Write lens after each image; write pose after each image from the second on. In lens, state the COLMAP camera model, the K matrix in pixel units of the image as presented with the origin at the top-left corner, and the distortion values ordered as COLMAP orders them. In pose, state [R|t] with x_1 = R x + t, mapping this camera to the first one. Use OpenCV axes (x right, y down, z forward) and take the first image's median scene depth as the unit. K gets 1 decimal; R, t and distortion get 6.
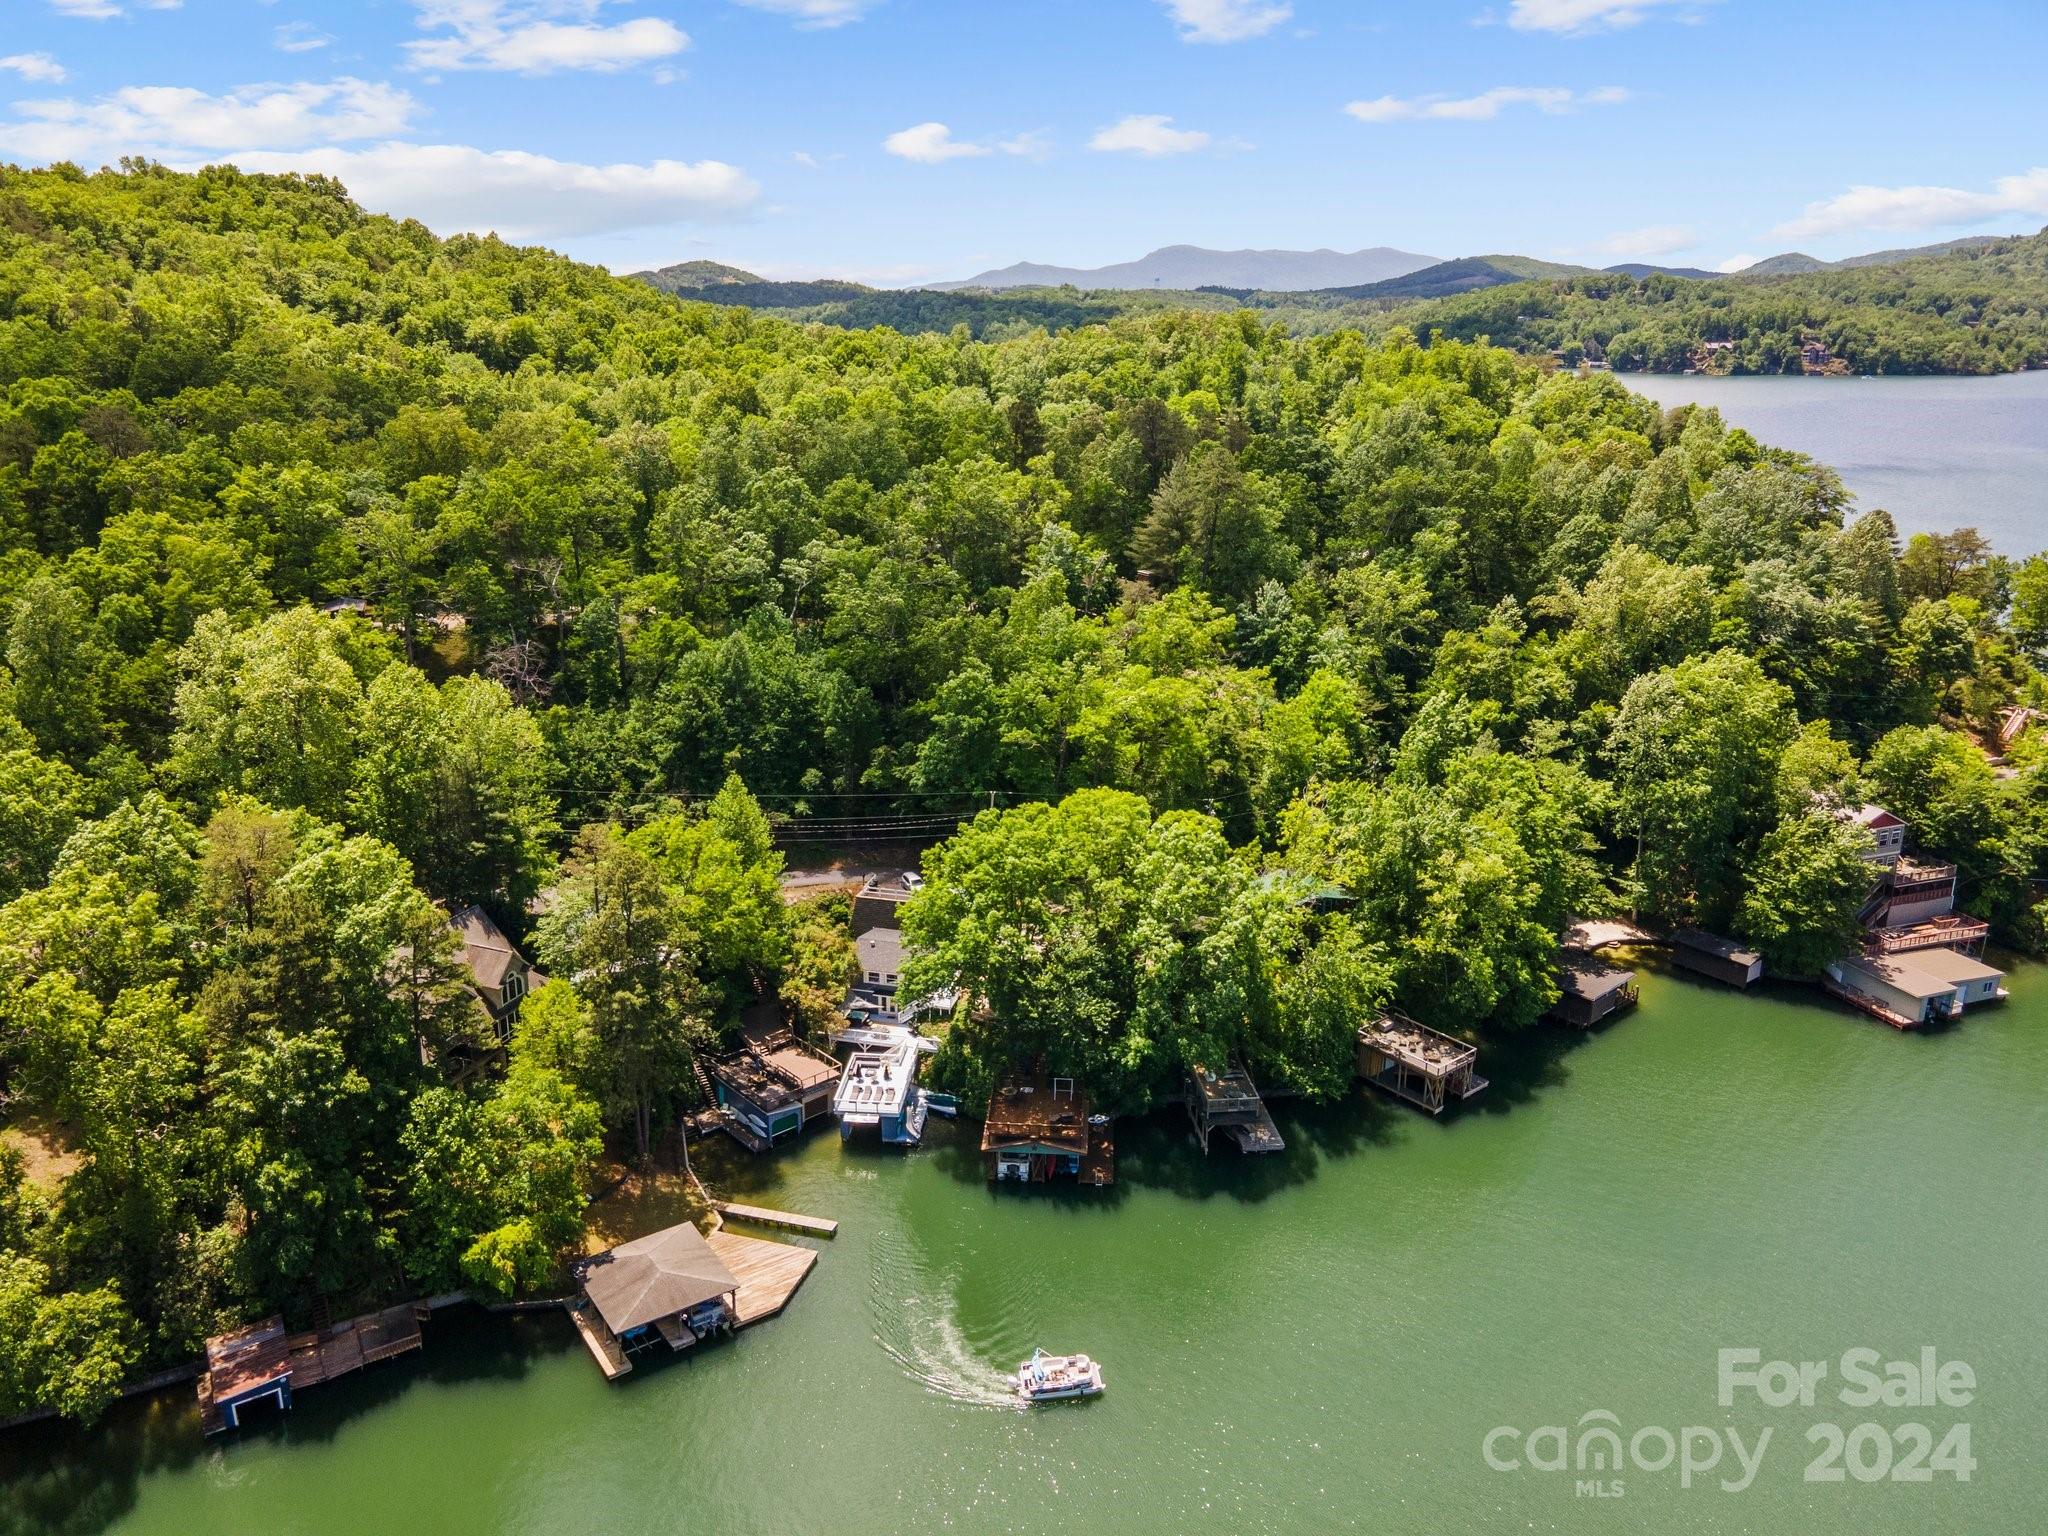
lens RADIAL K [[1499.6, 0, 1020.8], [0, 1499.6, 747.8], [0, 0, 1]] dist [0.028979, 0.026141]
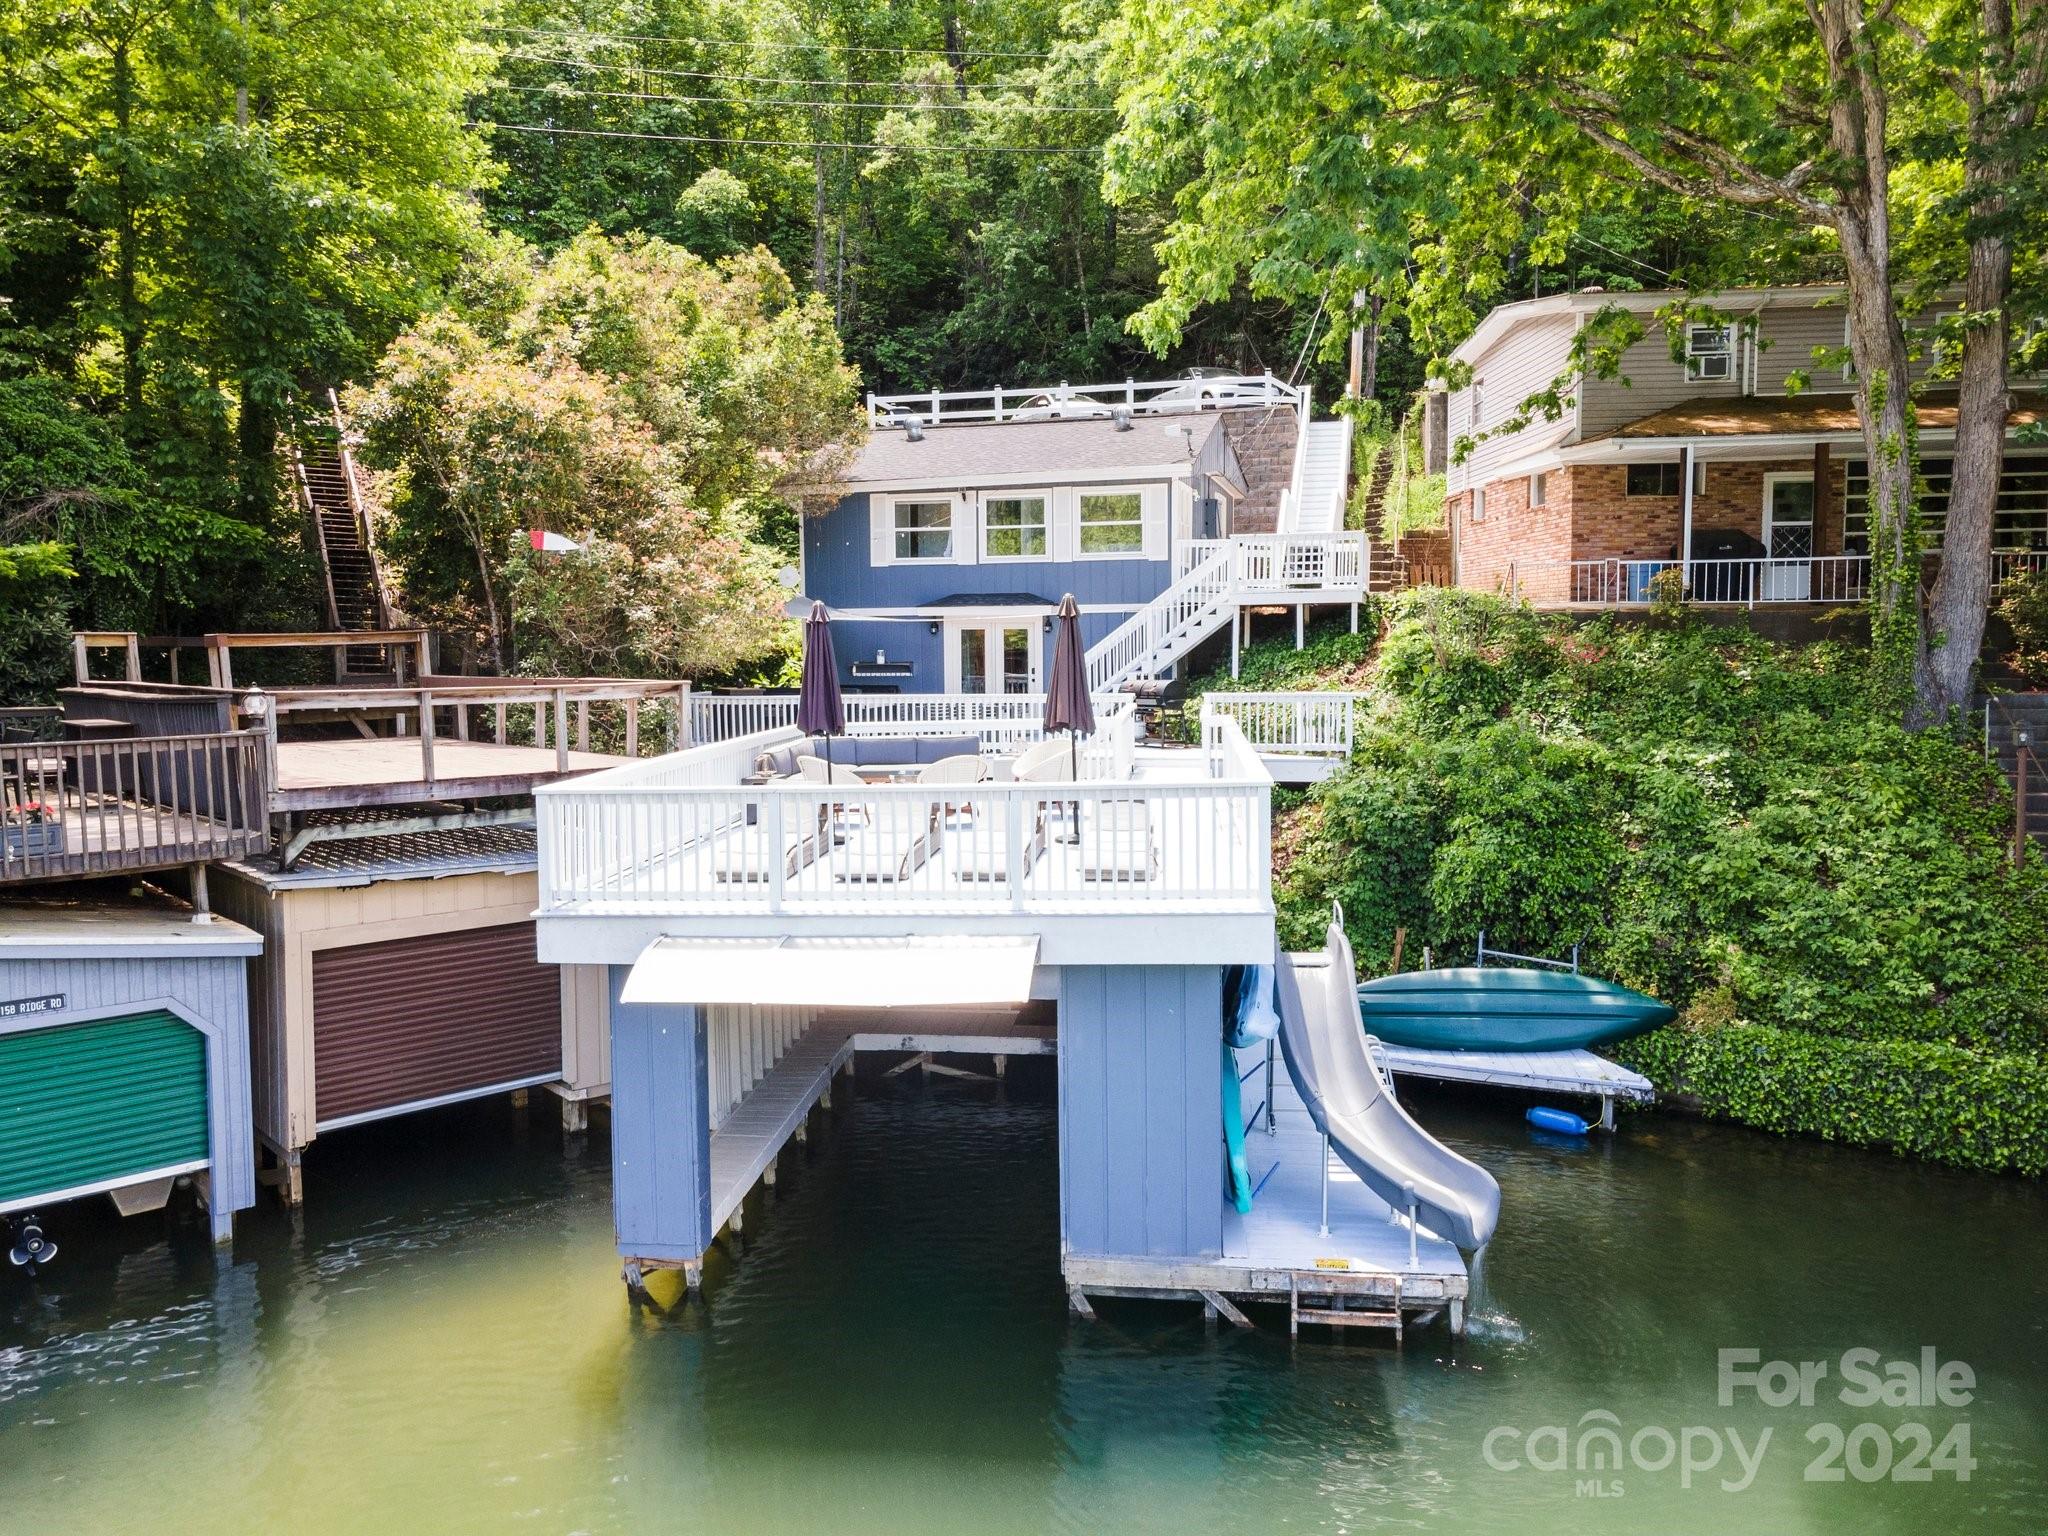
lens RADIAL K [[1499.6, 0, 998.9], [0, 1499.6, 757.9], [0, 0, 1]] dist [0.028979, 0.026141]
pose [[0.999596, -0.017799, -0.022139, -0.090631], [0.012723, 0.977341, -0.211290, 0.242438], [0.025398, 0.210923, 0.977173, 0.878676]]
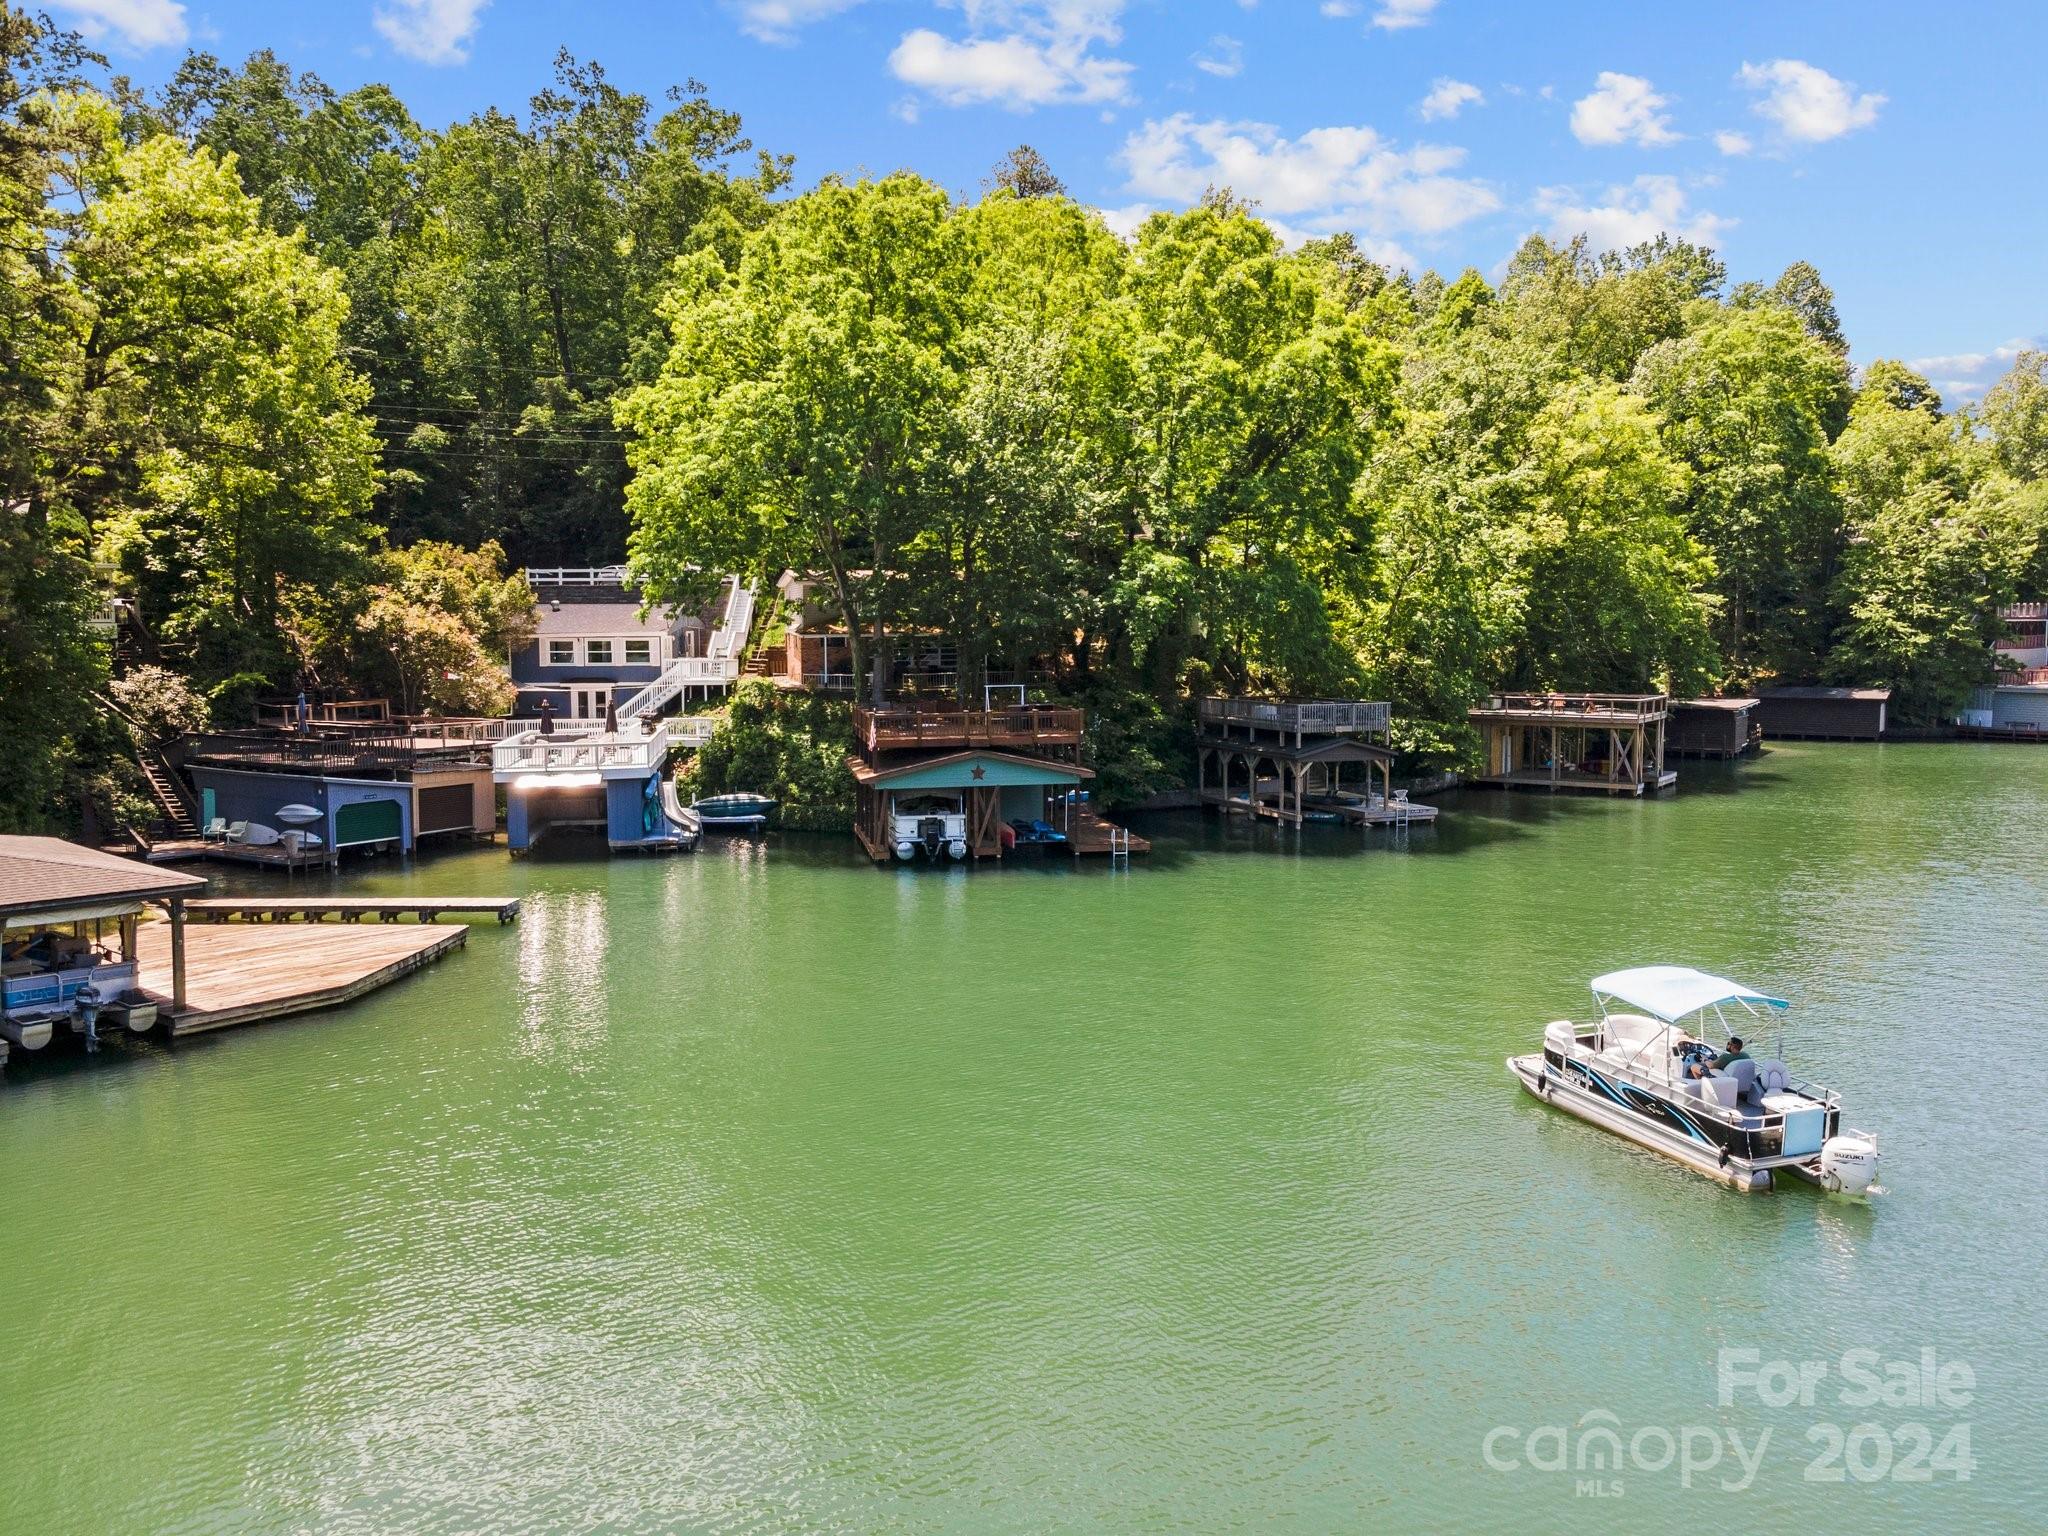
lens RADIAL K [[1499.6, 0, 1007.8], [0, 1499.6, 752.5], [0, 0, 1]] dist [0.028979, 0.026141]
pose [[0.969496, -0.036216, 0.242417, -0.082439], [0.085945, 0.976459, -0.197841, 0.322104], [-0.229545, 0.212641, 0.949786, 0.534751]]
